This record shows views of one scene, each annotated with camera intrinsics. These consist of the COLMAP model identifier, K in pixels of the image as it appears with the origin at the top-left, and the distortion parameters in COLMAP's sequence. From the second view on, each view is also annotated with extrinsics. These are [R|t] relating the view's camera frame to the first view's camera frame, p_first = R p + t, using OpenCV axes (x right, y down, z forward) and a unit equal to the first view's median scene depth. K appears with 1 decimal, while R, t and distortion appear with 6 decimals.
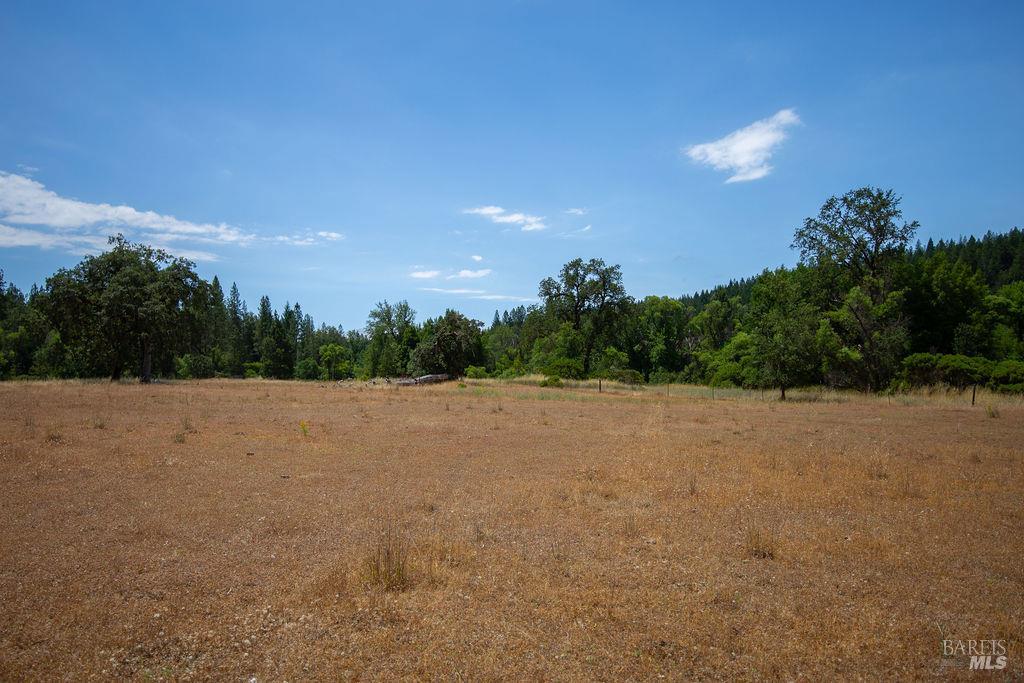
lens RADIAL K [[740.6, 0, 512.0], [0, 740.6, 341.5], [0, 0, 1]] dist [0.000129, 0.000054]
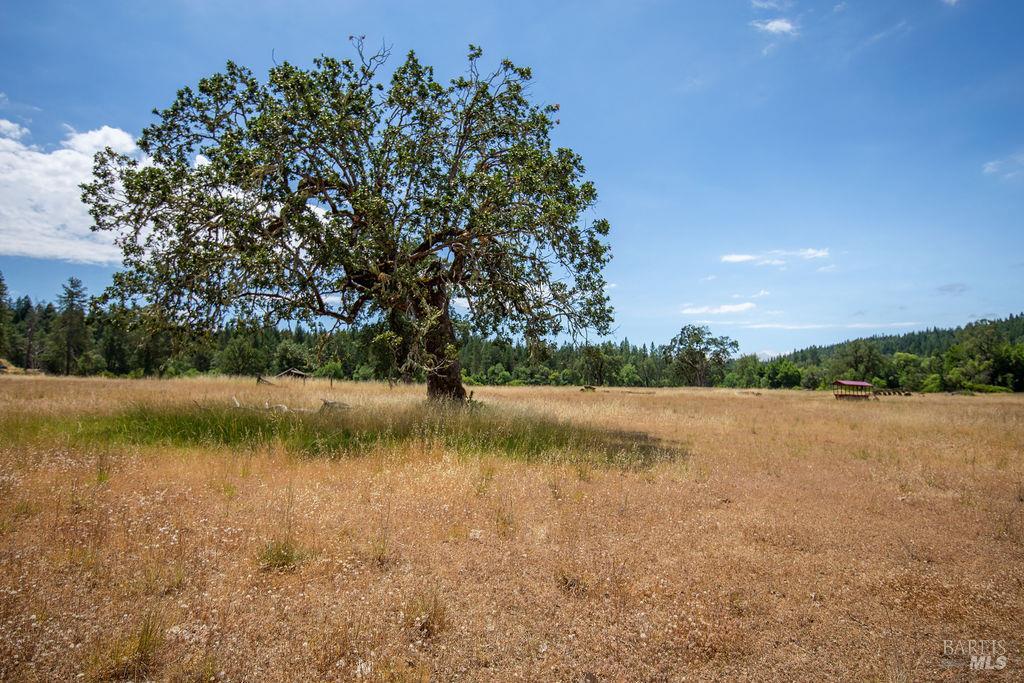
lens RADIAL K [[564.9, 0, 512.0], [0, 564.9, 341.5], [0, 0, 1]] dist [0.005326, 0.001516]
pose [[0.892093, -0.028531, -0.450950, -0.061224], [0.008810, 0.998913, -0.045771, -0.031011], [0.451765, 0.036859, 0.891375, -0.914493]]
